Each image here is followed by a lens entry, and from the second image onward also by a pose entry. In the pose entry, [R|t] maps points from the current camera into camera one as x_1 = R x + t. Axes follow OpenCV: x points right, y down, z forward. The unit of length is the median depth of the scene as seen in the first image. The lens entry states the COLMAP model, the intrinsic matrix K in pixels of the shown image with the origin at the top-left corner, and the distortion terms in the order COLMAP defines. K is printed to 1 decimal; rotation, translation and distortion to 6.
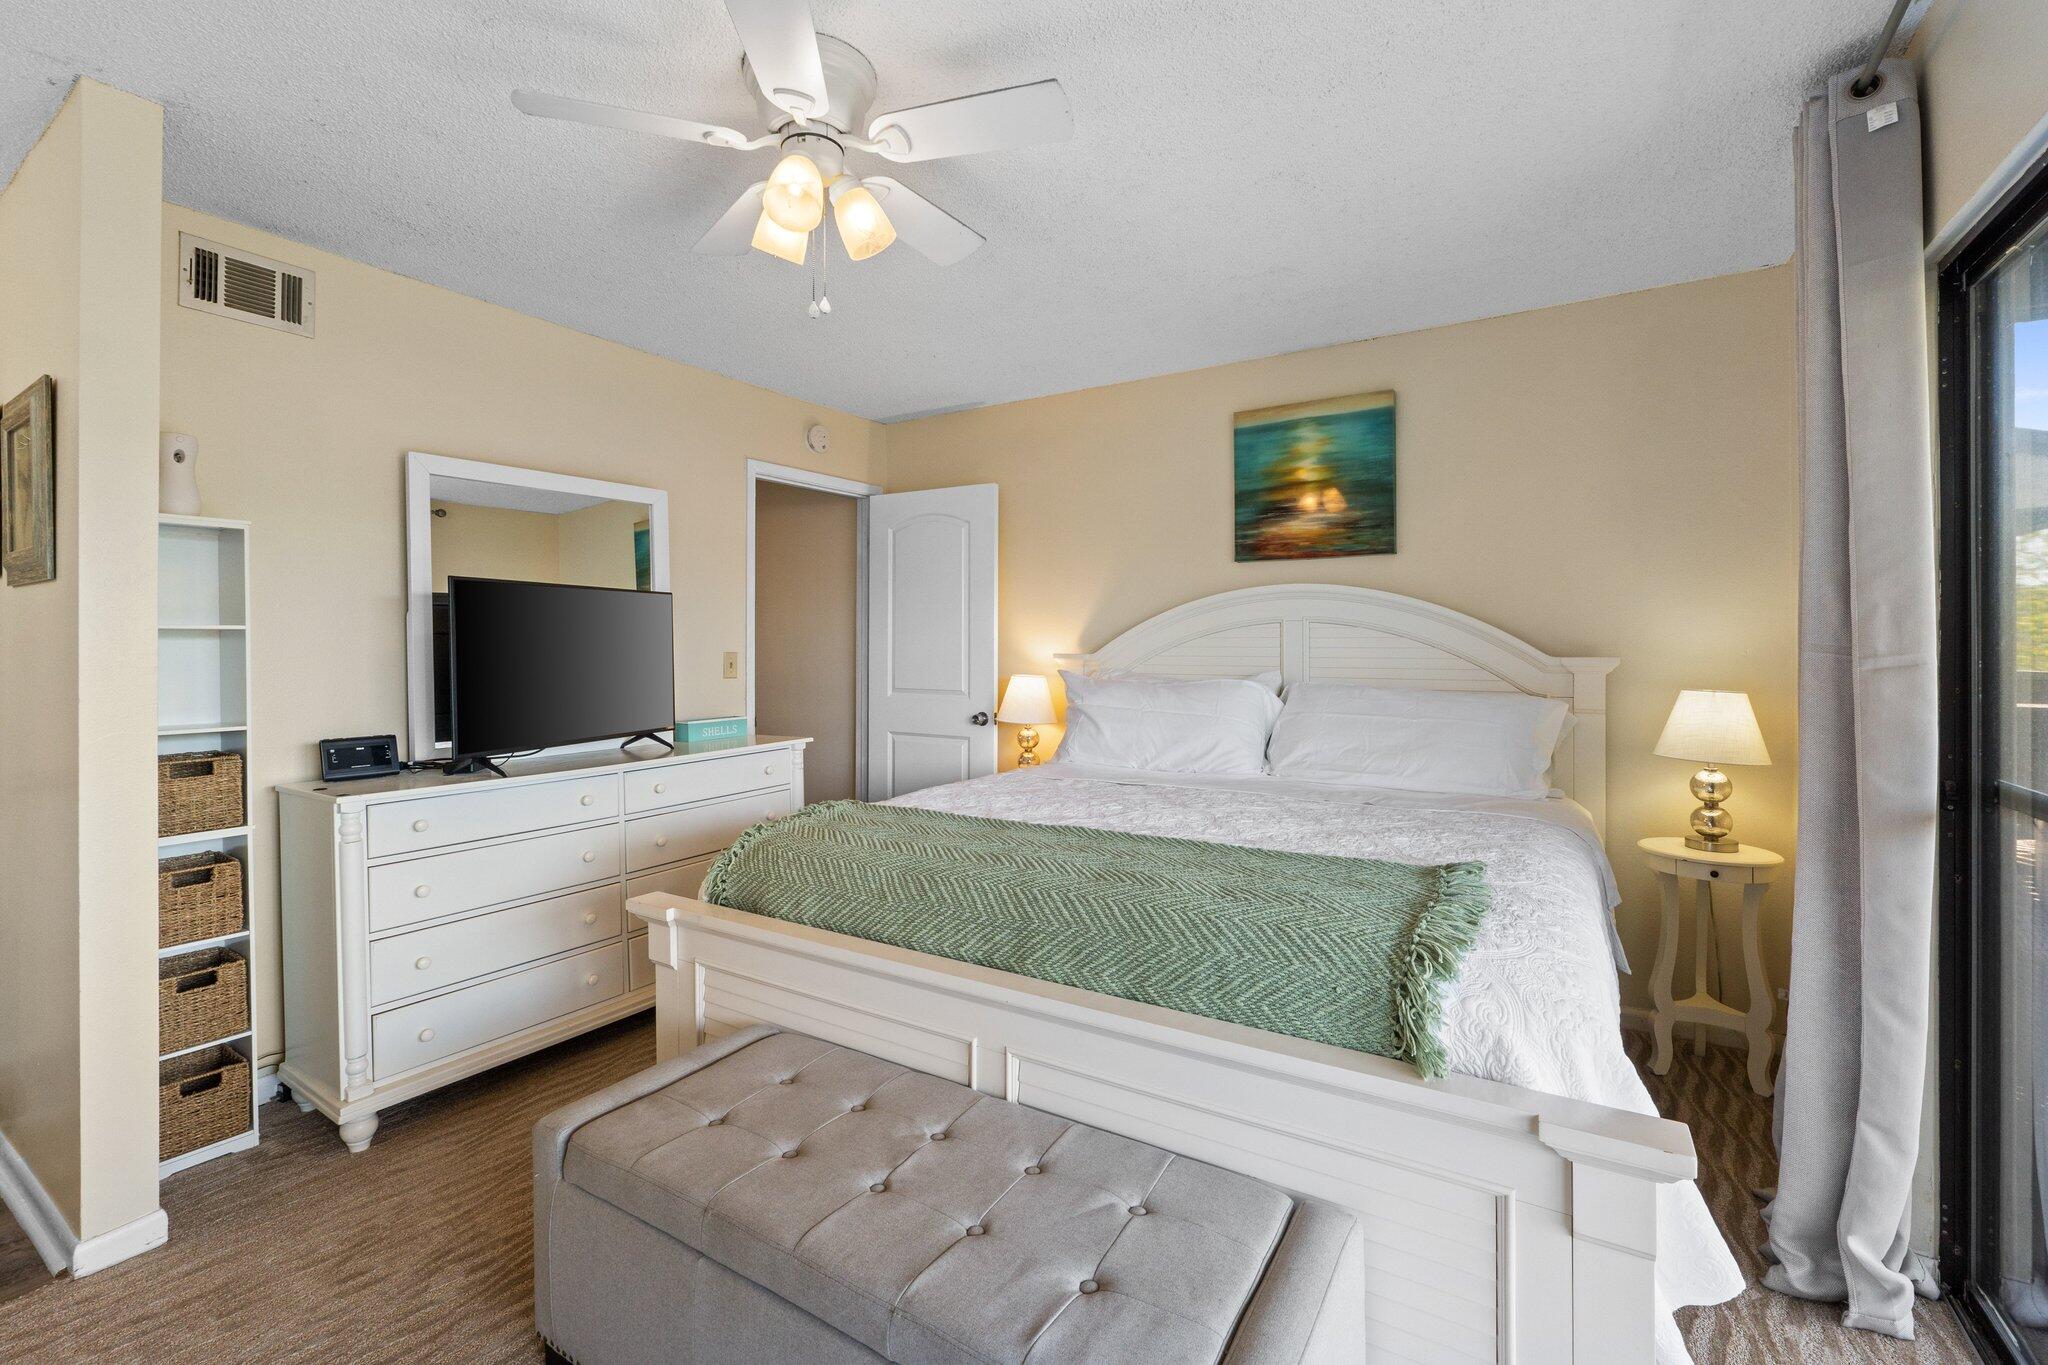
lens RADIAL K [[861.0, 0, 1012.1], [0, 861.0, 654.9], [0, 0, 1]] dist [-0.007946, -0.000498]
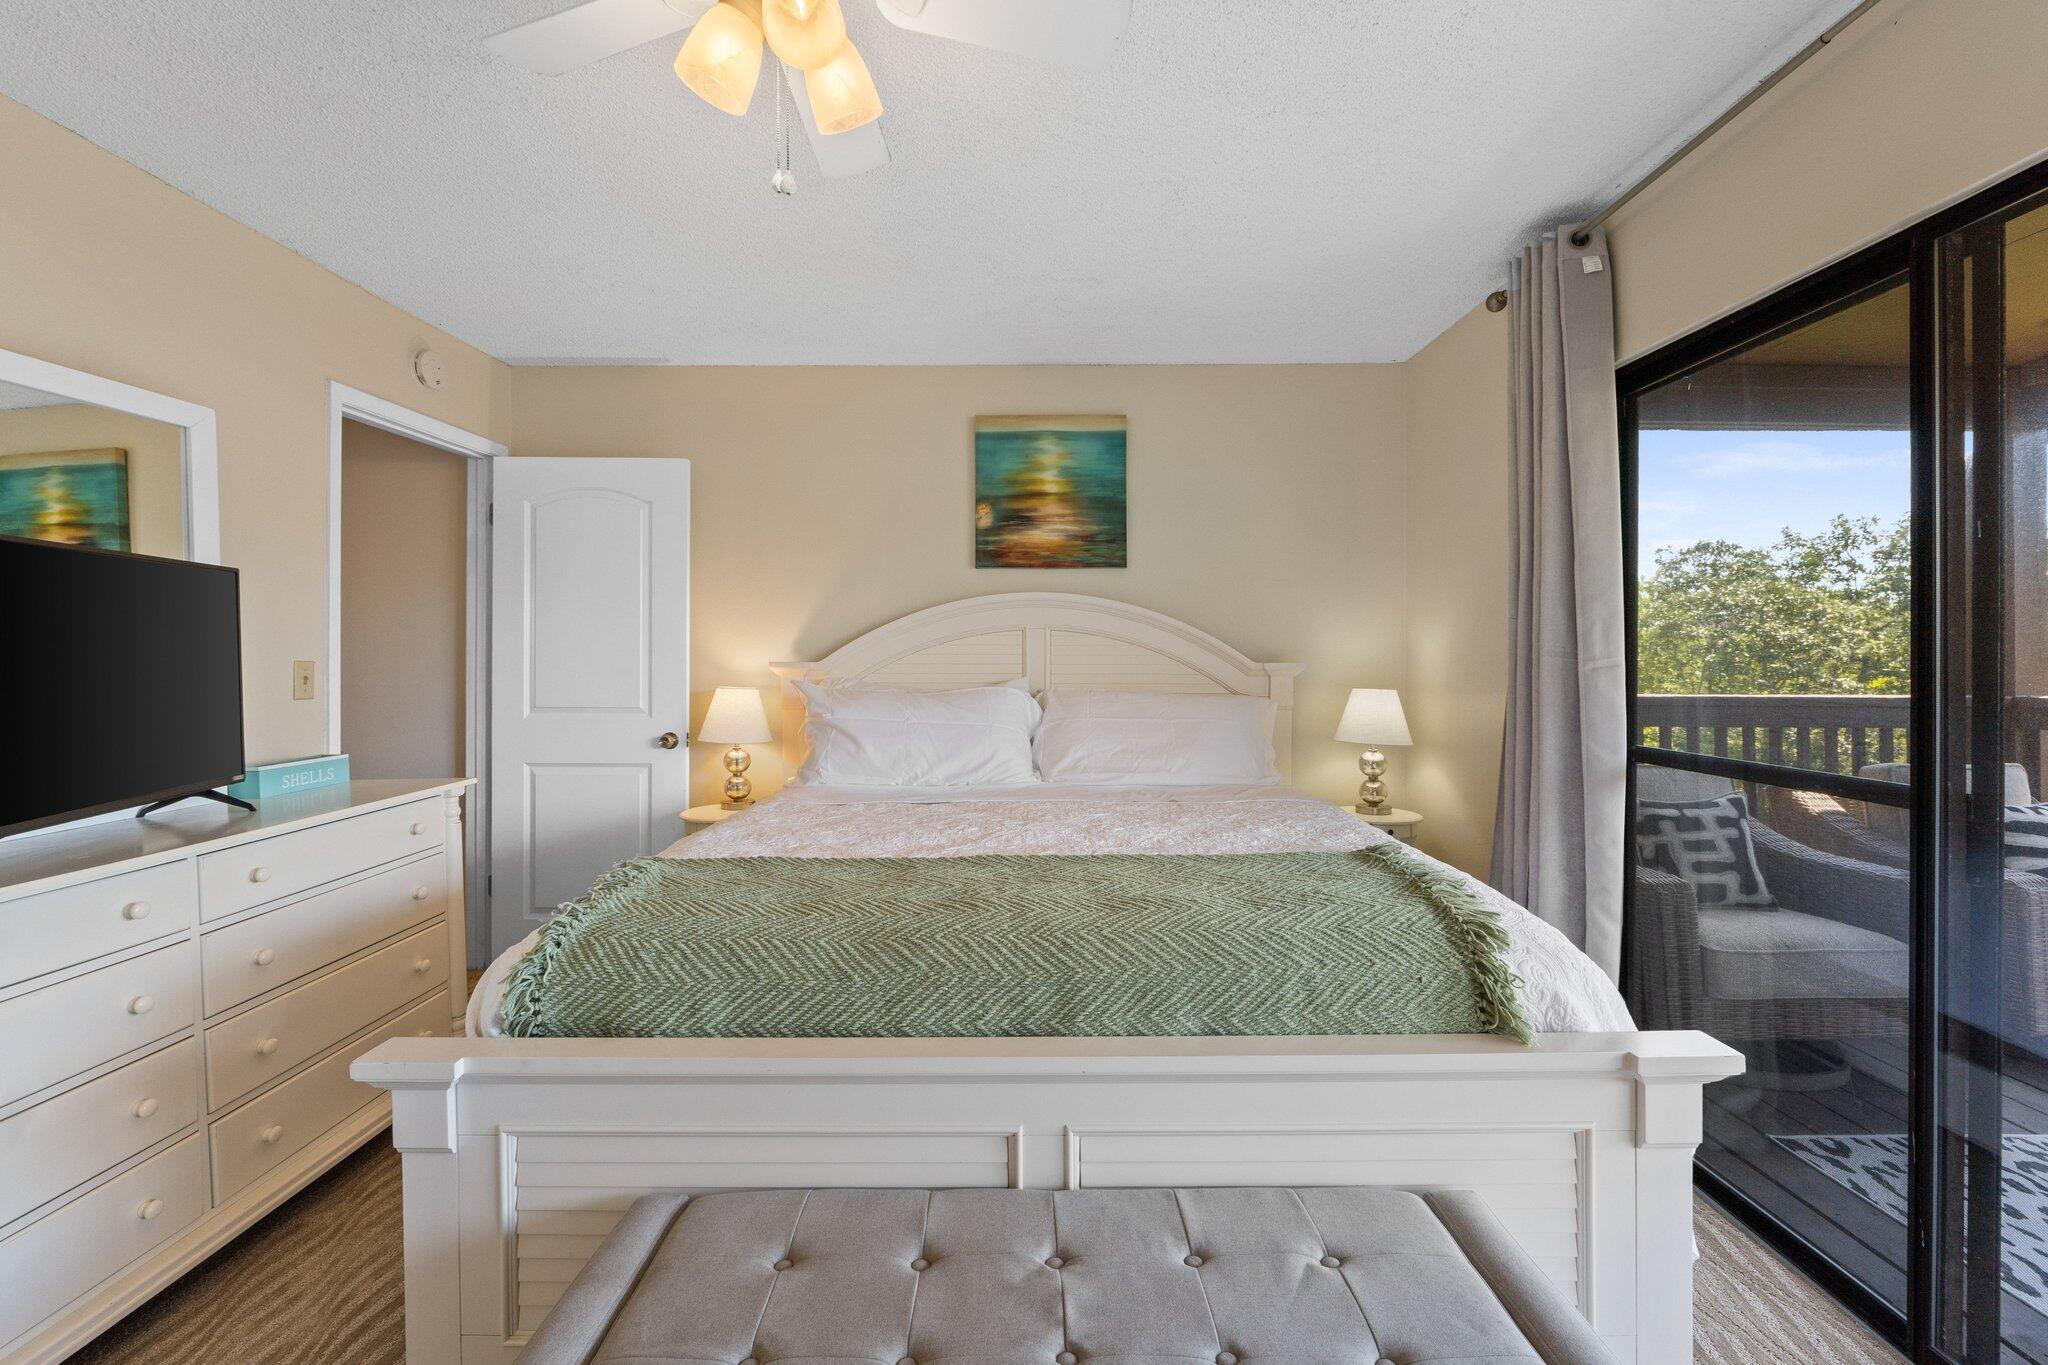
lens RADIAL K [[861.0, 0, 1022.6], [0, 861.0, 665.0], [0, 0, 1]] dist [-0.007946, -0.000498]
pose [[0.851998, -0.005556, 0.523516, -0.280038], [0.005292, 0.999984, 0.002000, 0.001926], [-0.523519, 0.001067, 0.852014, 0.178291]]
